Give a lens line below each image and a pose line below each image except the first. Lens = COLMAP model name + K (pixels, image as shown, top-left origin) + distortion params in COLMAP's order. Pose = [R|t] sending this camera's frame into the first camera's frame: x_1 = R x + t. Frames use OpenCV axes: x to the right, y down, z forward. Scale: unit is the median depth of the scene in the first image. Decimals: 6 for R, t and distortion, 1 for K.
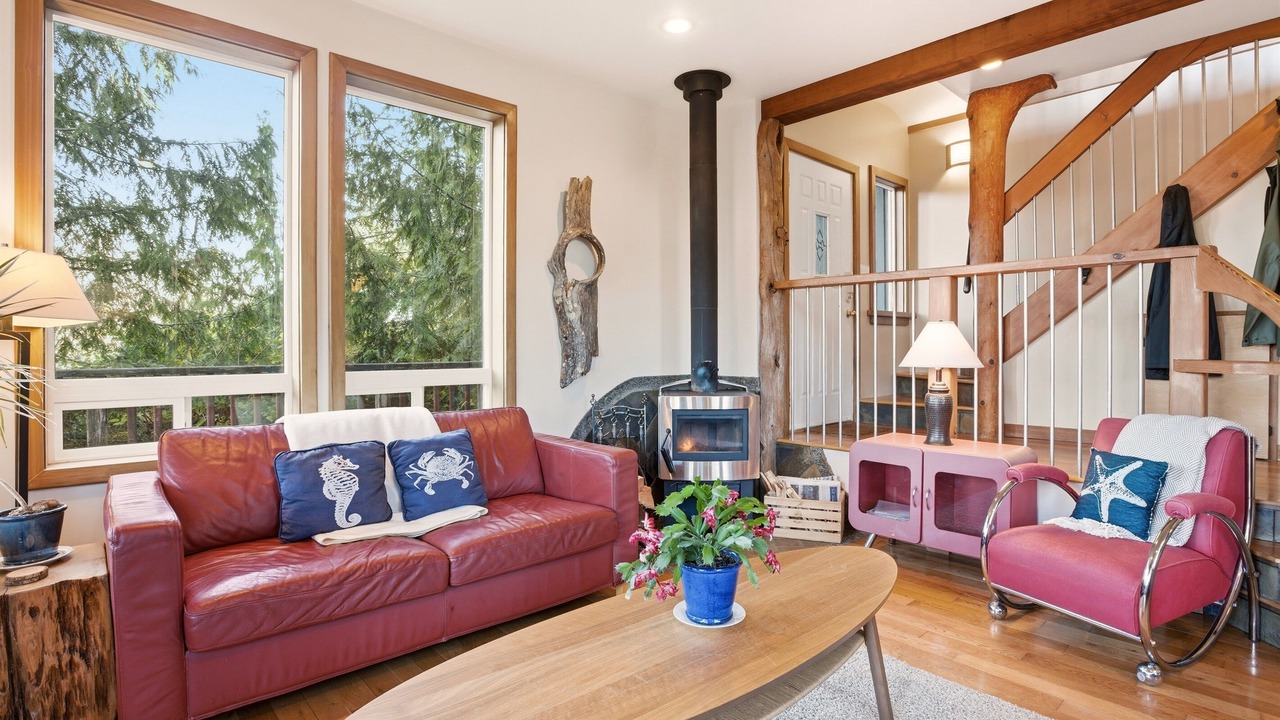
lens RADIAL K [[609.9, 0, 656.6], [0, 609.9, 339.3], [0, 0, 1]] dist [-0.034717, 0.021067]
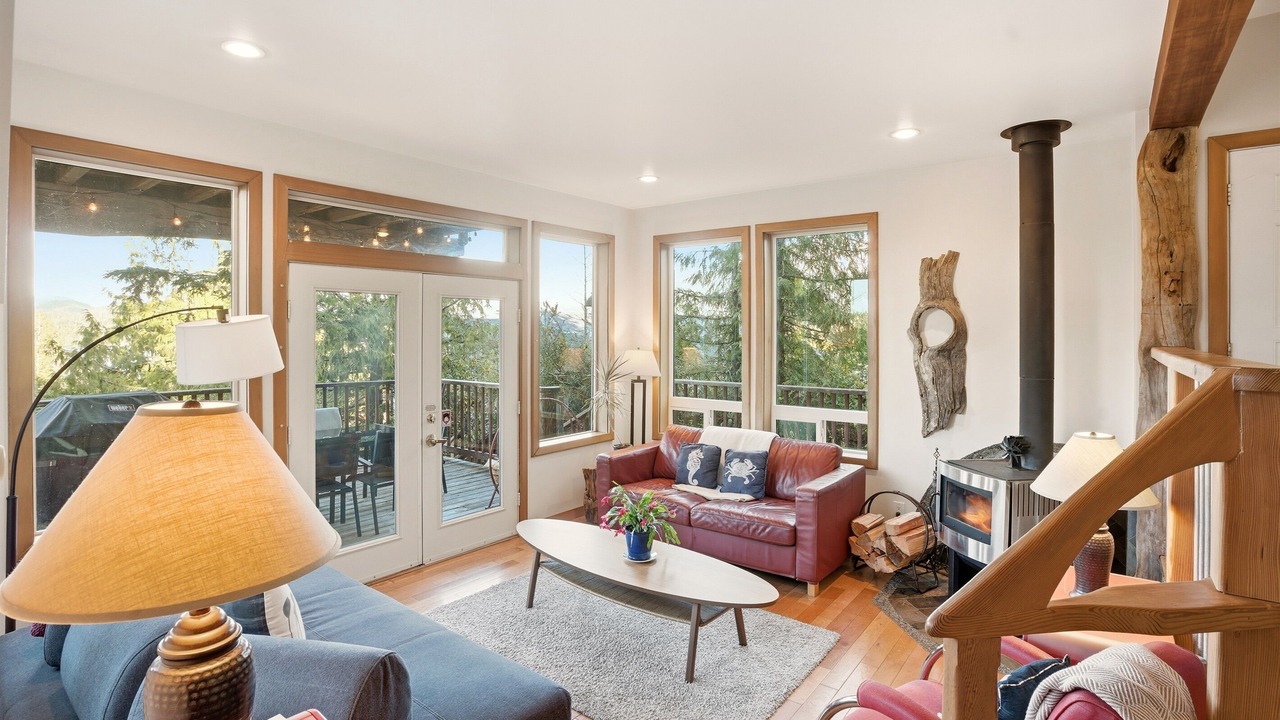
lens RADIAL K [[609.9, 0, 656.6], [0, 609.9, 339.3], [0, 0, 1]] dist [-0.034717, 0.021067]
pose [[0.166380, 0.011279, -0.985997, 0.895638], [0.002351, 0.999927, 0.011835, -0.124127], [0.986059, -0.004287, 0.166341, 0.320380]]
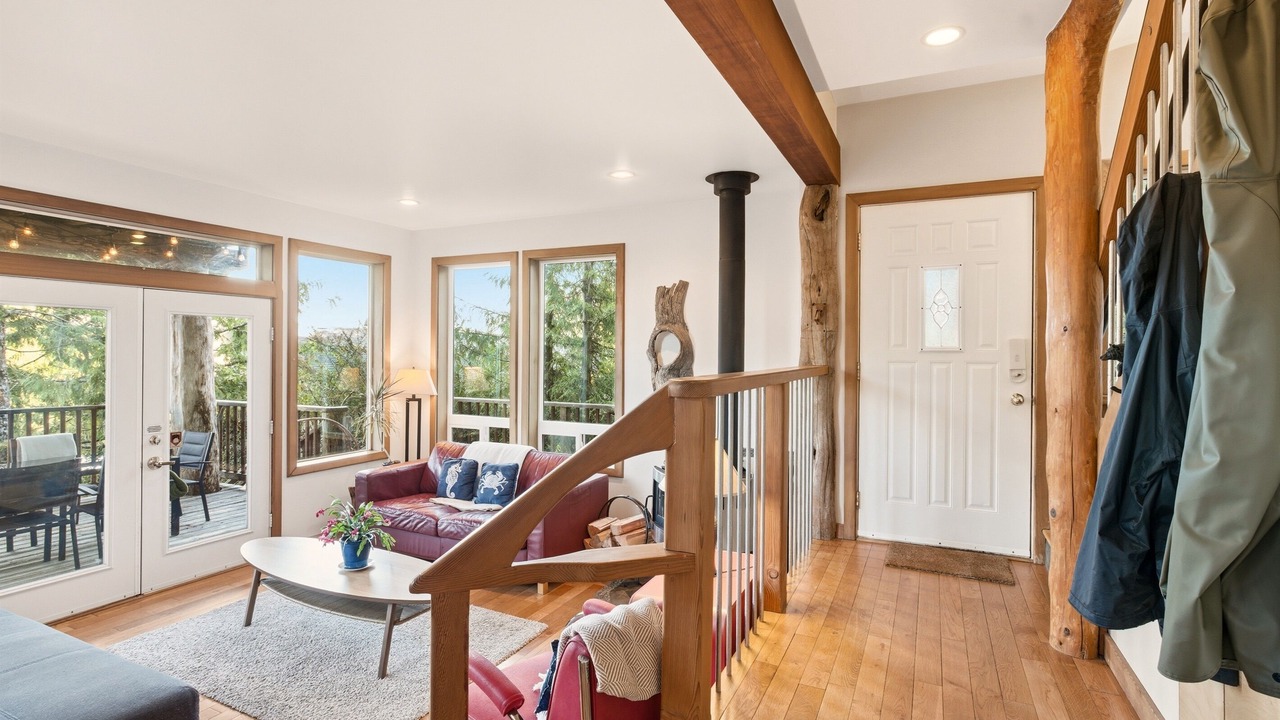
lens RADIAL K [[610.8, 0, 640.0], [0, 610.8, 360.0], [0, 0, 1]] dist [-0.001061, 0.020628]
pose [[0.350516, 0.011897, -0.936481, 1.044431], [-0.002915, 0.999928, 0.011612, -0.122686], [0.936552, -0.001341, 0.350525, 0.519561]]
